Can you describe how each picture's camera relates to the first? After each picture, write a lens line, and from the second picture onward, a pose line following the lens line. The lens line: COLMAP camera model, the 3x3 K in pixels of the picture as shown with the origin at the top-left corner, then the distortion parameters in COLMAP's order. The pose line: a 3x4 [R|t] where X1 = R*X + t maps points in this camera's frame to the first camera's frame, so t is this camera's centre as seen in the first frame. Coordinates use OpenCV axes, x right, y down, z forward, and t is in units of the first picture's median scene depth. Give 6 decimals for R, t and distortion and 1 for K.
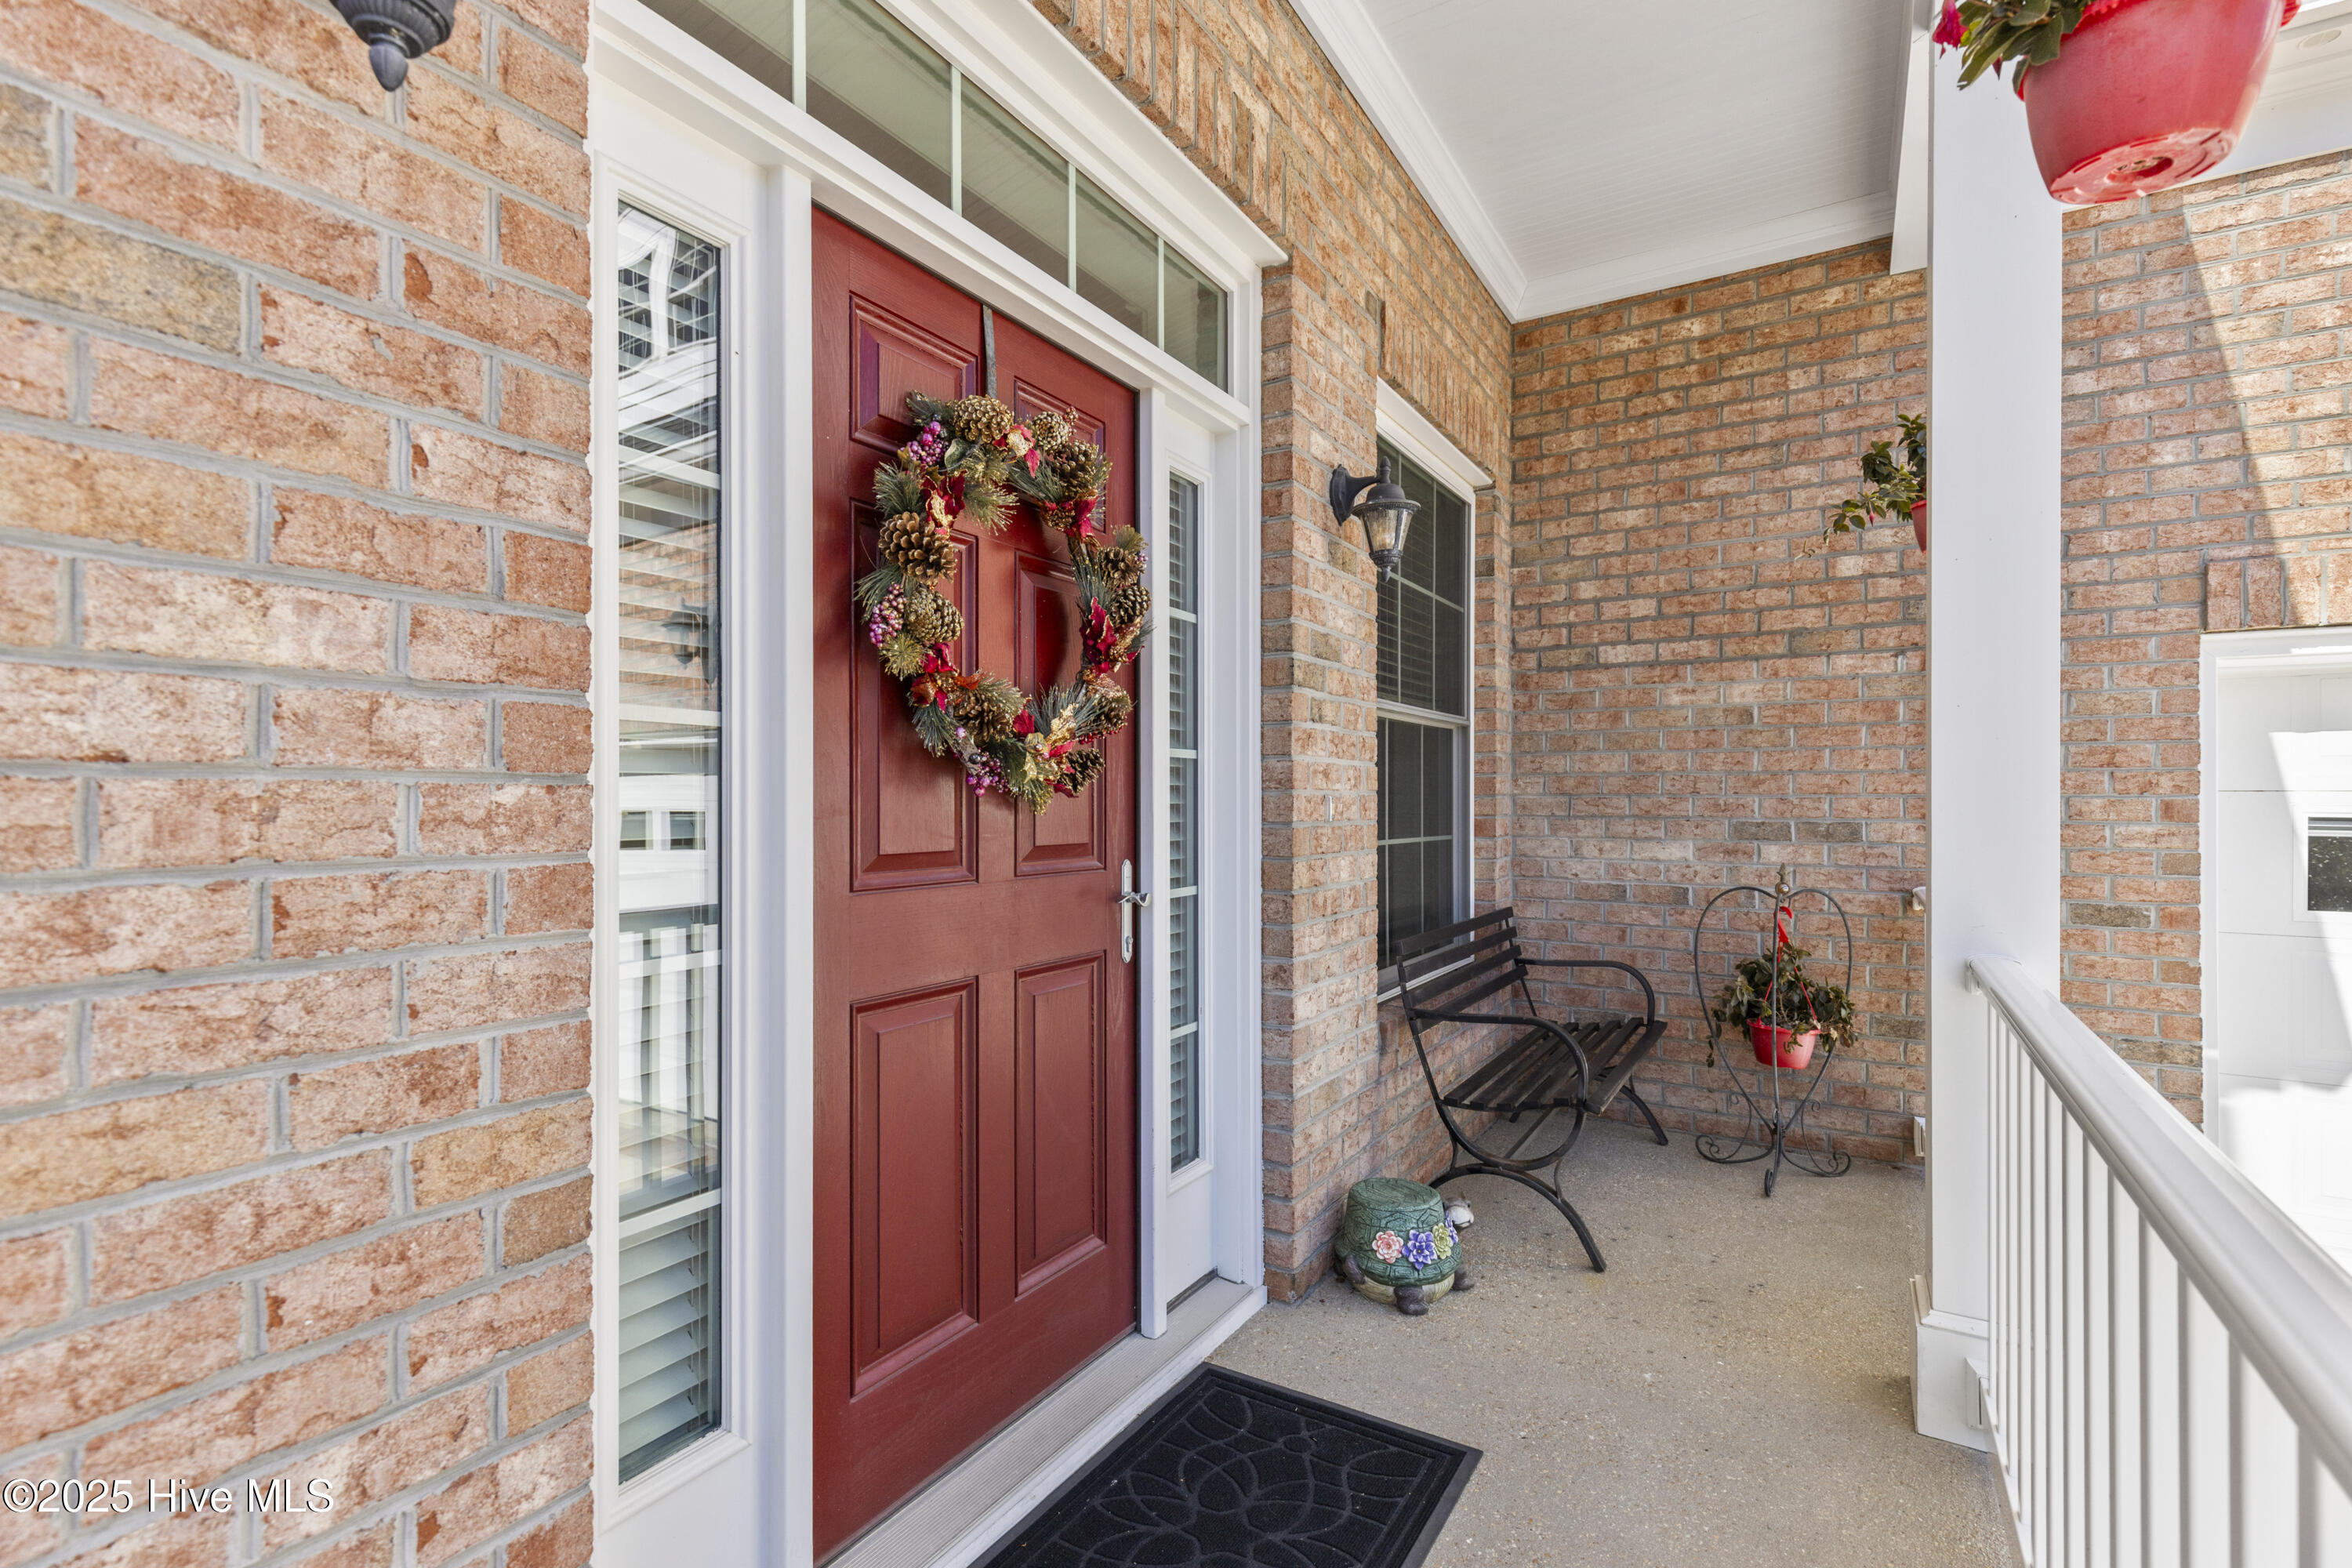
lens RADIAL K [[1071.8, 0, 1174.6], [0, 1071.8, 797.2], [0, 0, 1]] dist [0.010842, 0.000445]
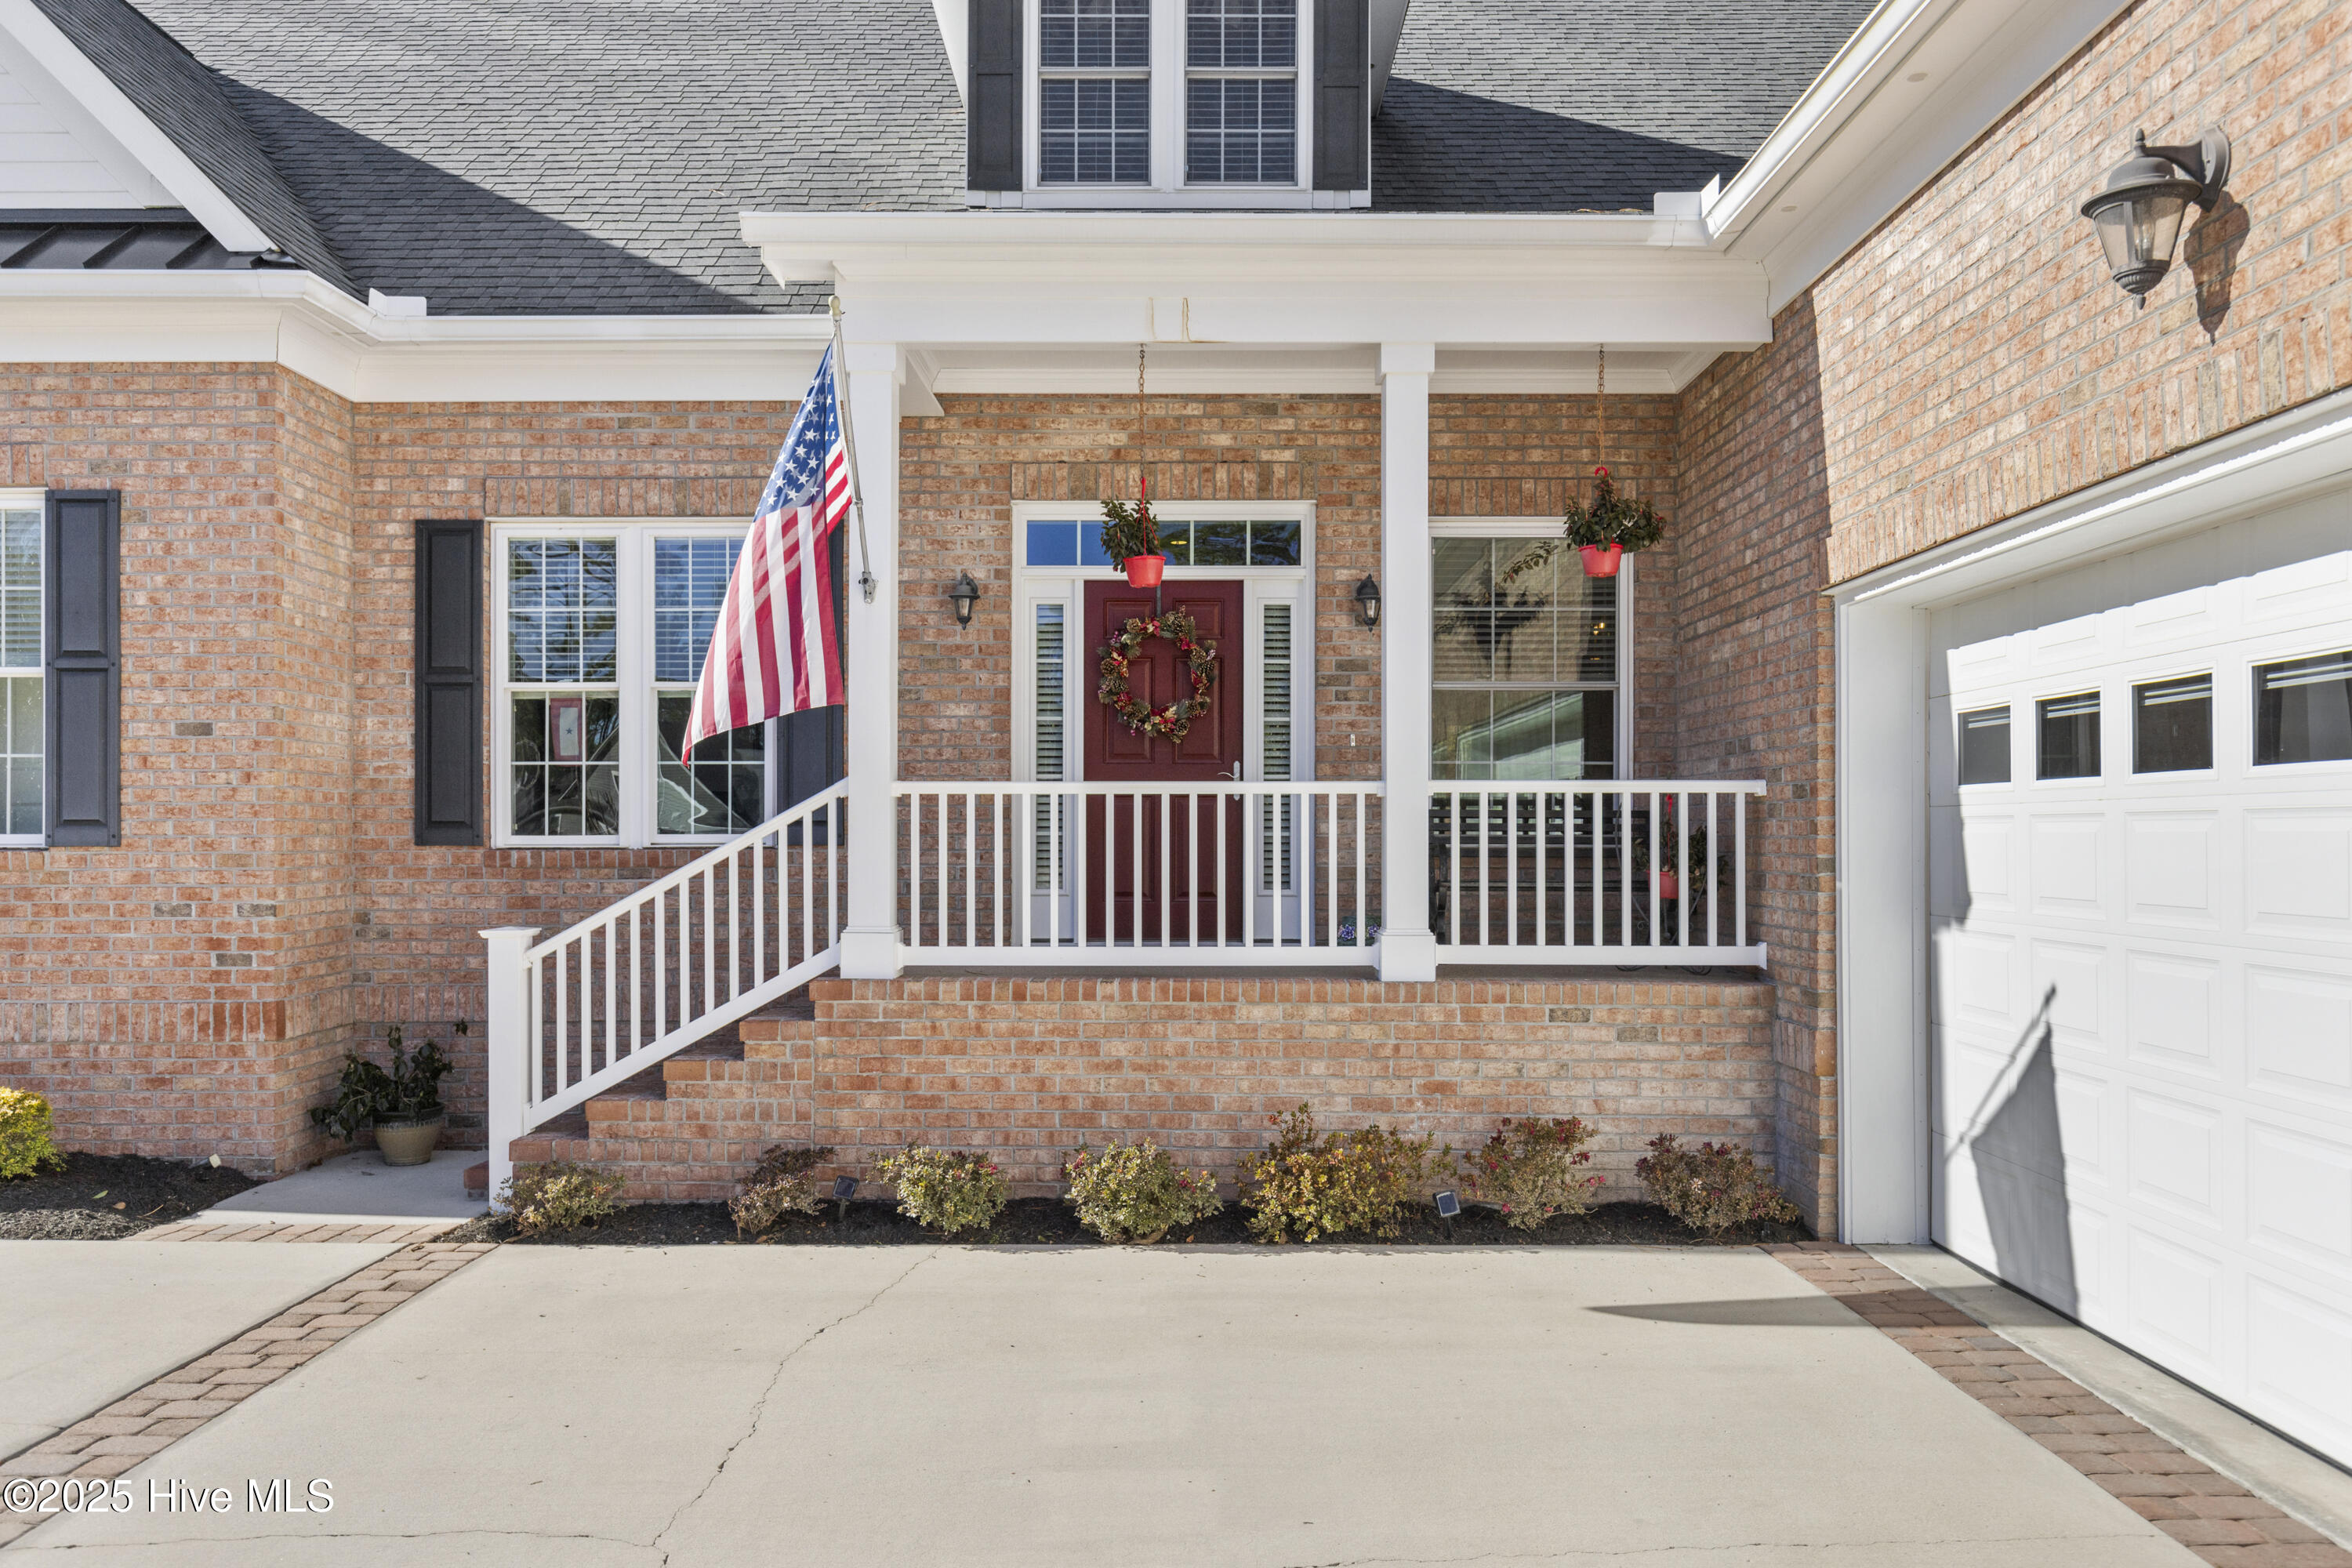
lens RADIAL K [[1663.6, 0, 1177.1], [0, 1663.6, 827.5], [0, 0, 1]] dist [0.001907, -0.001692]
pose [[0.522786, -0.007333, -0.852432, 3.092752], [0.001073, 0.999968, -0.007944, 0.233821], [0.852463, 0.003239, 0.522777, -1.156811]]
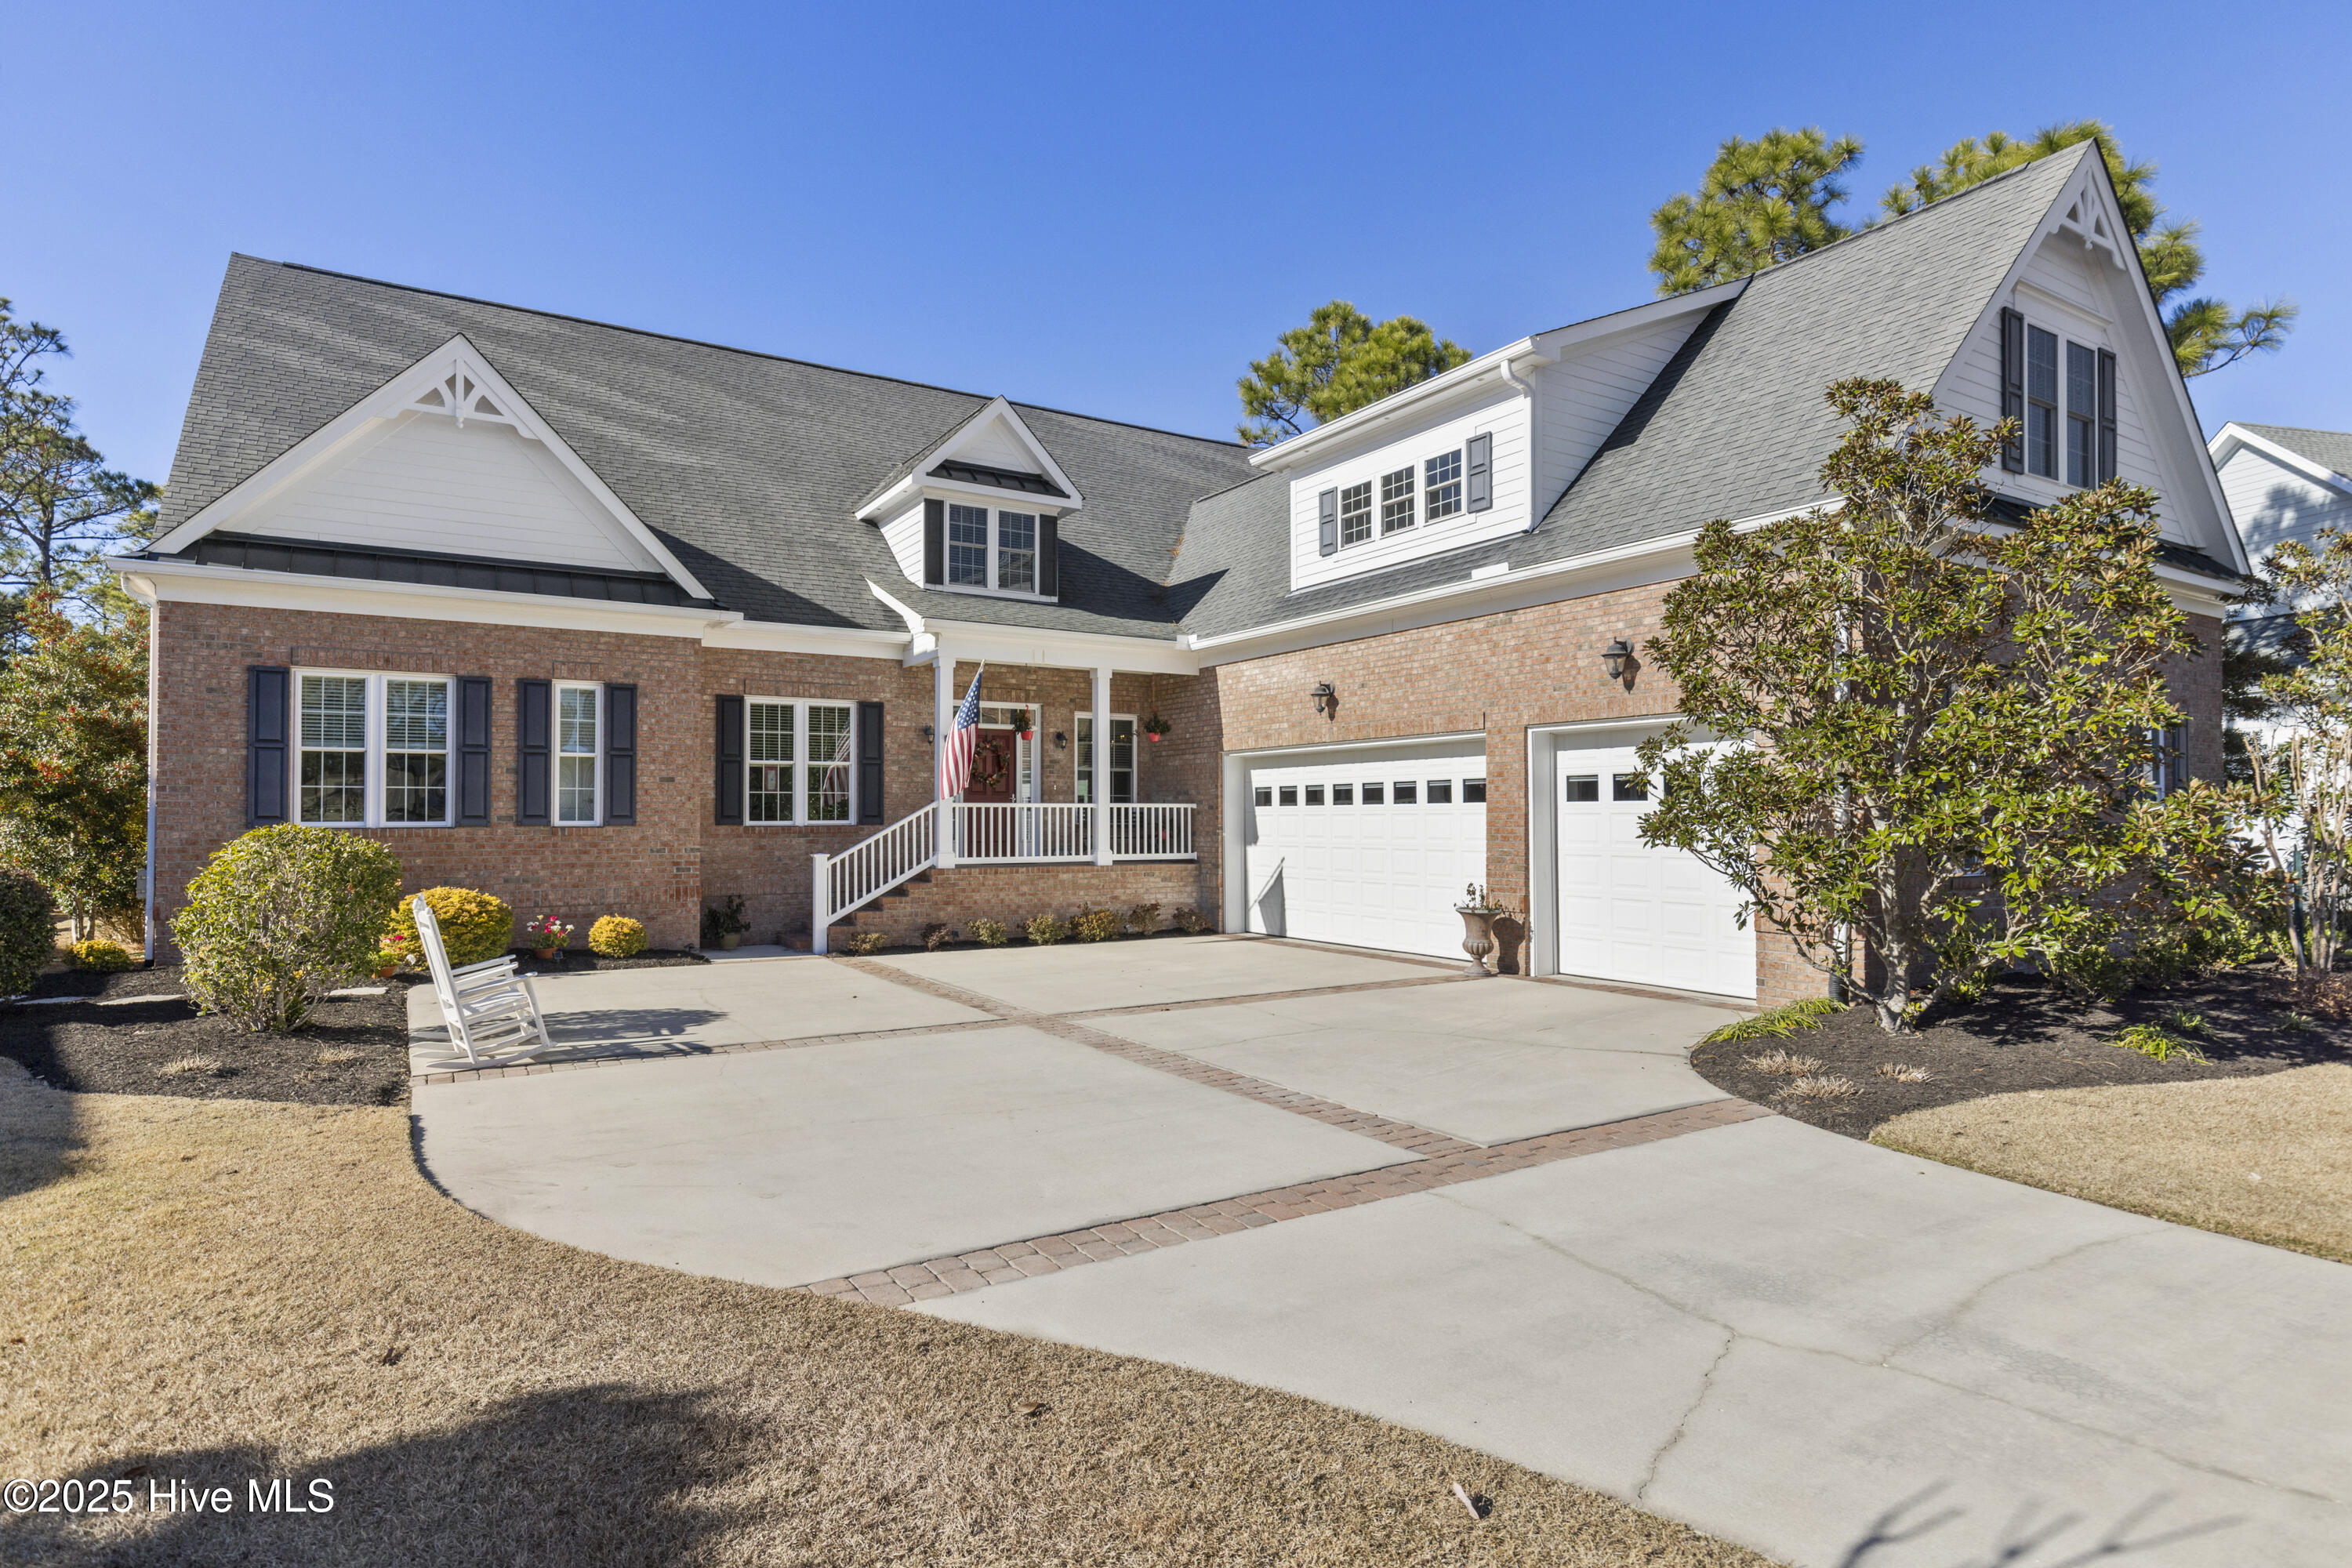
lens RADIAL K [[1246.9, 0, 1176.0], [0, 1246.9, 784.0], [0, 0, 1]] dist [0.001674, -0.000253]
pose [[0.895087, -0.017926, -0.445532, 4.412603], [0.004556, 0.999507, -0.031062, 0.240901], [0.445869, 0.025773, 0.894727, -5.703341]]
